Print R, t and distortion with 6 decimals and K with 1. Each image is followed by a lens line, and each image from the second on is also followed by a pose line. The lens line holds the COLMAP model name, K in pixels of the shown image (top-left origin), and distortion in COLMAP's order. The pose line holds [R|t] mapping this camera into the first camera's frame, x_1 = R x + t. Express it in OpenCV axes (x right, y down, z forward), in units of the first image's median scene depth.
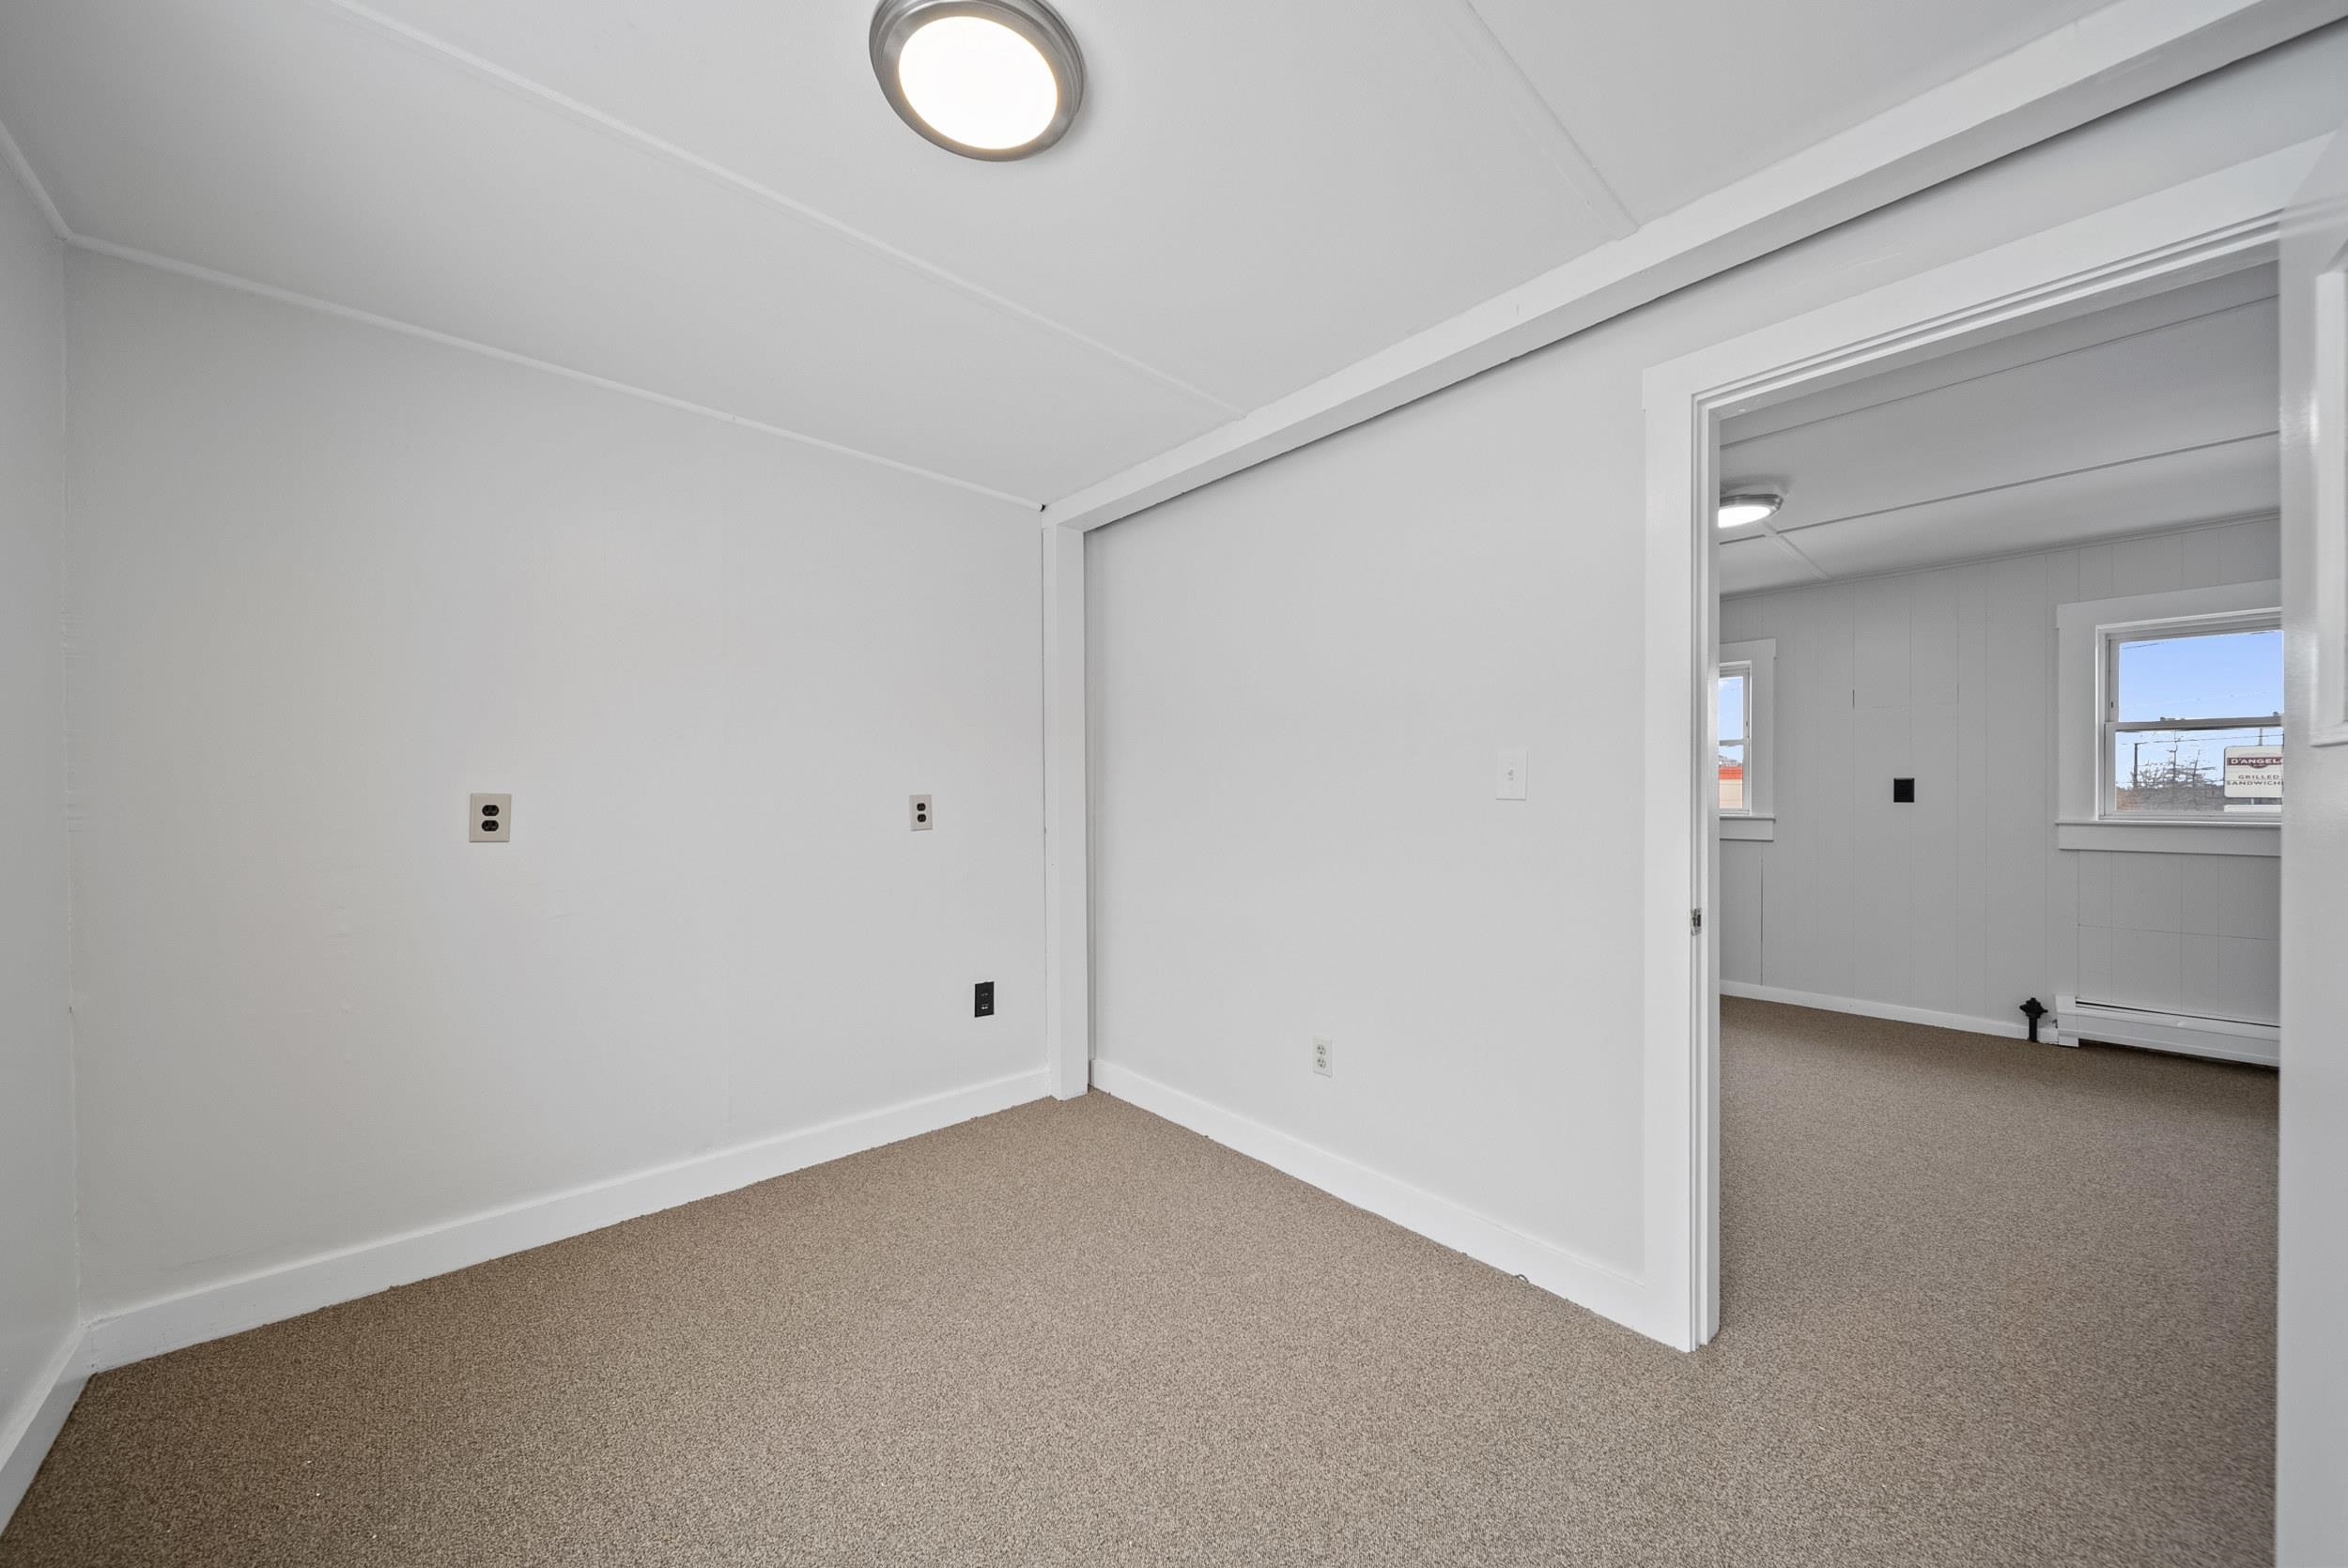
lens RADIAL K [[836.4, 0, 1185.8], [0, 836.4, 801.0], [0, 0, 1]] dist [-0.001202, -0.000064]
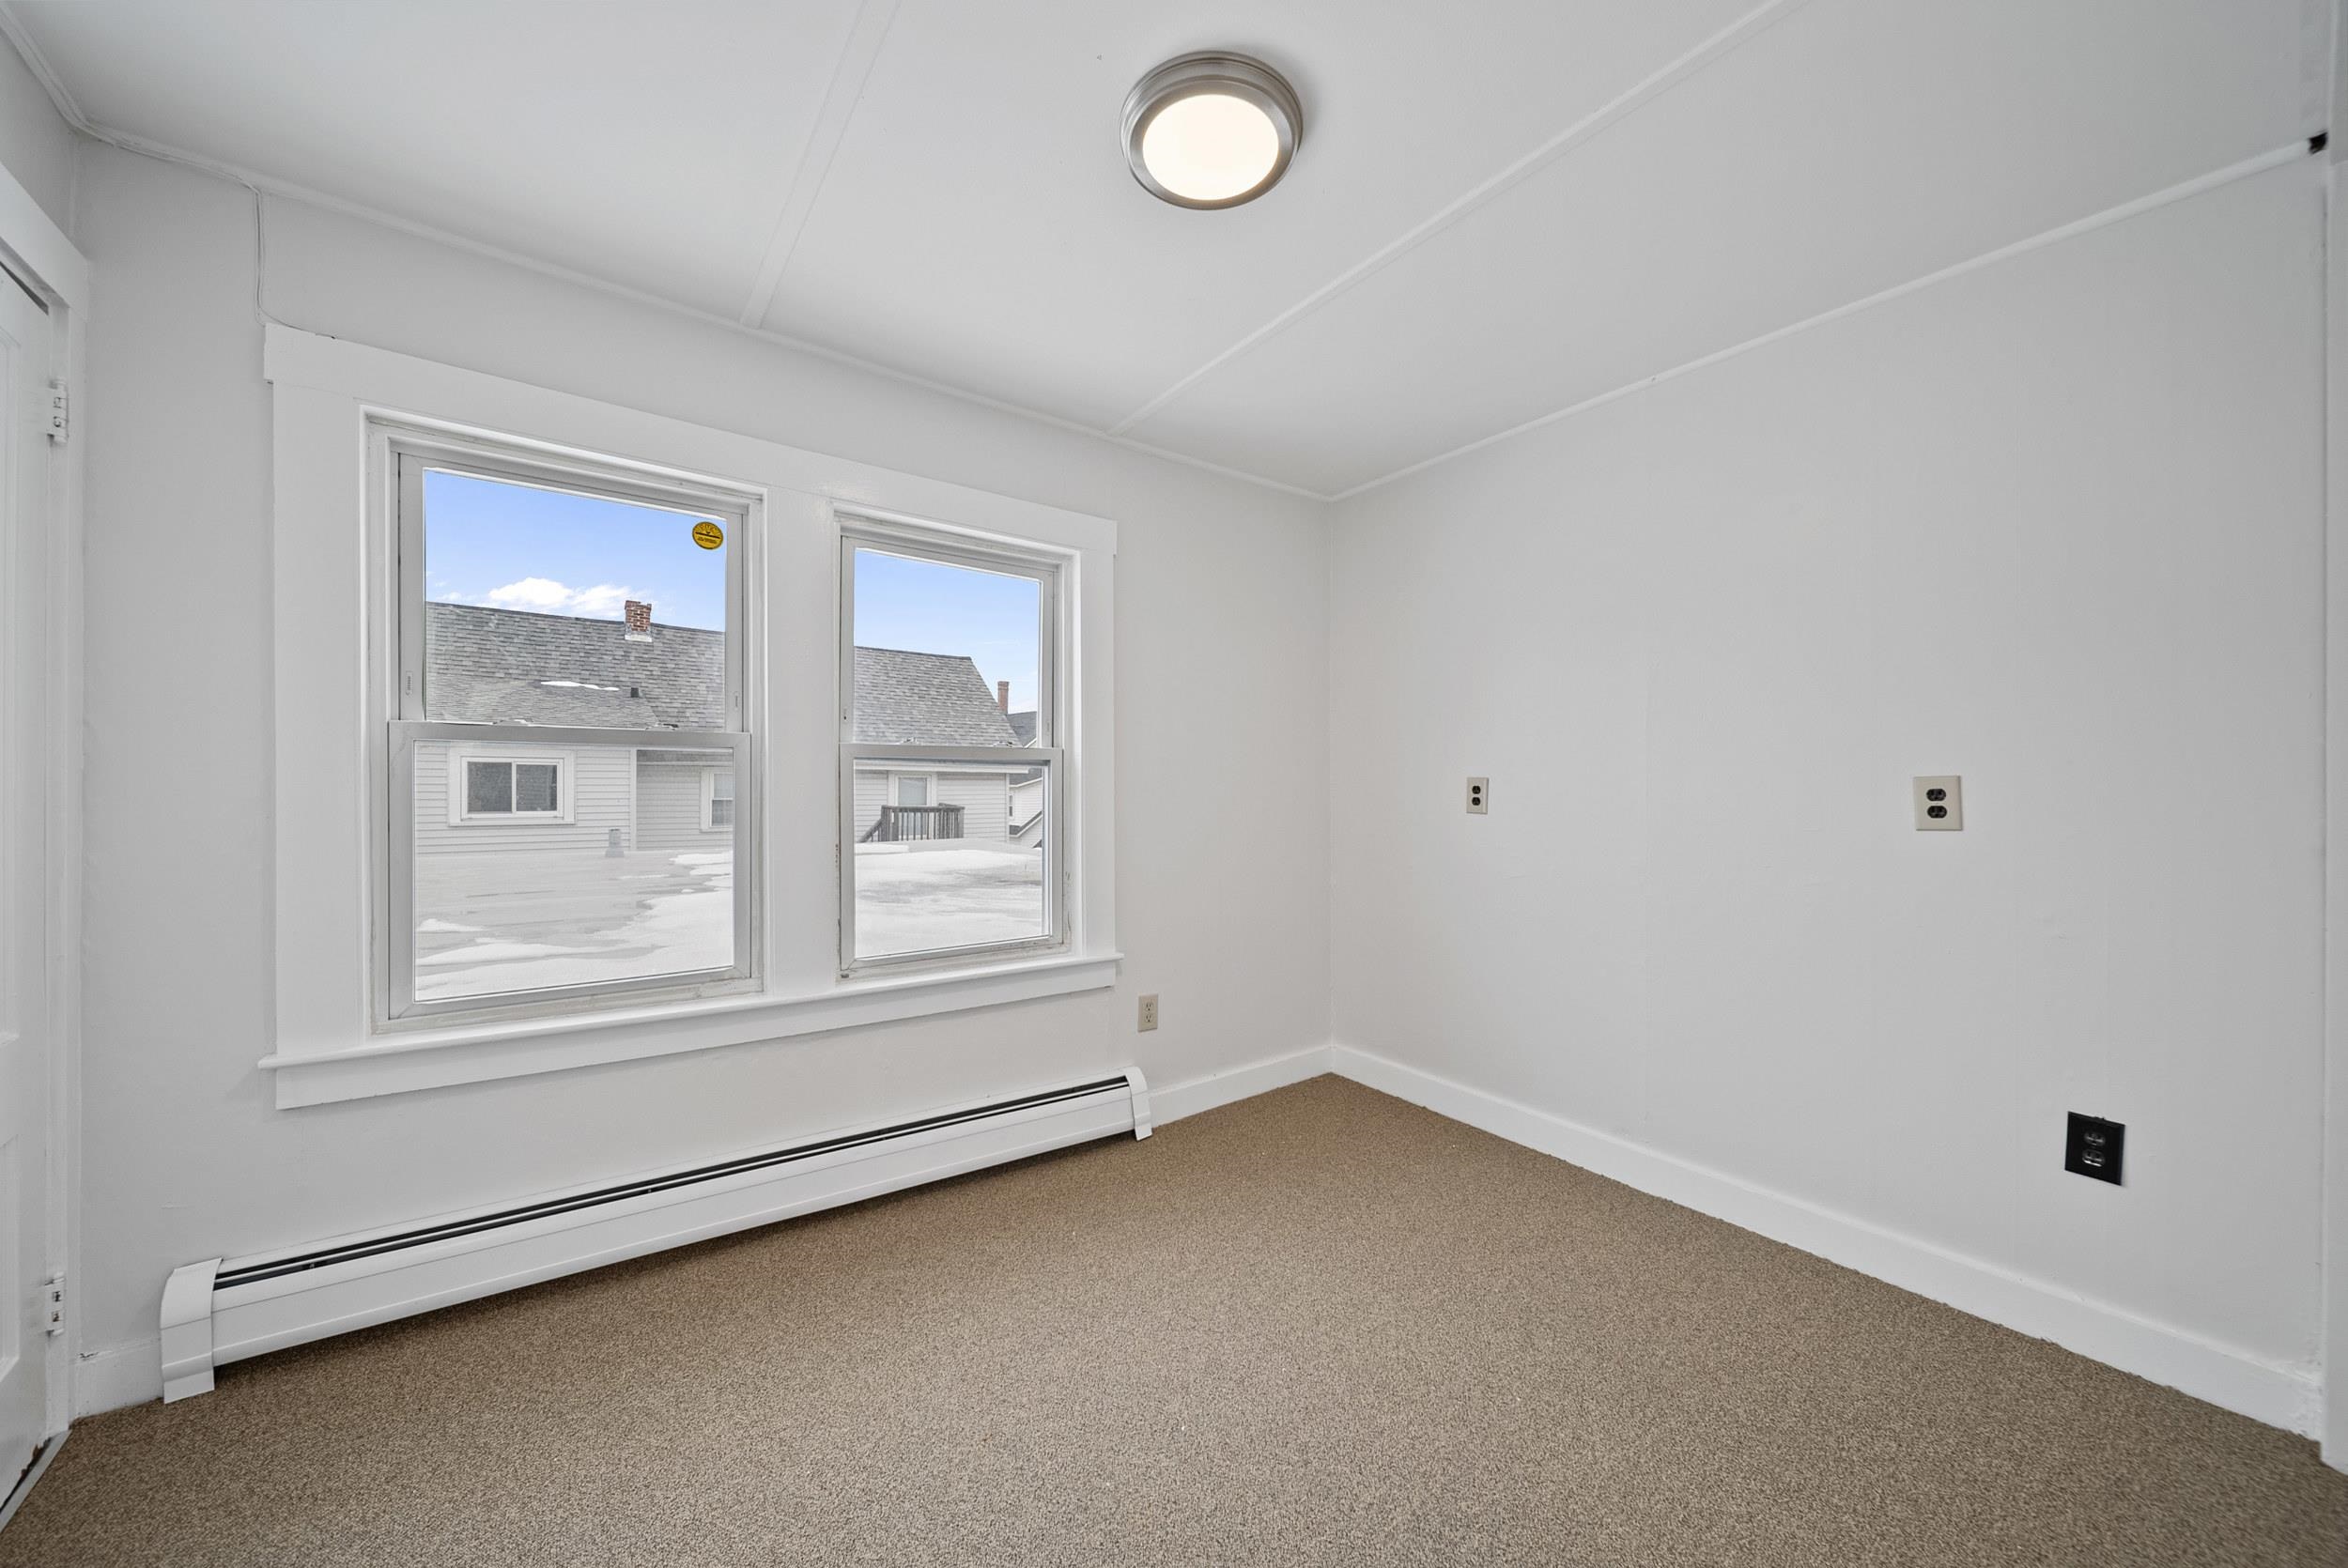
lens RADIAL K [[836.4, 0, 1158.2], [0, 836.4, 794.2], [0, 0, 1]] dist [-0.001202, -0.000064]
pose [[-0.130424, 0.016258, -0.991325, 0.494358], [-0.006192, 0.999833, 0.017212, -0.001014], [0.991439, 0.008383, -0.130302, 0.601379]]
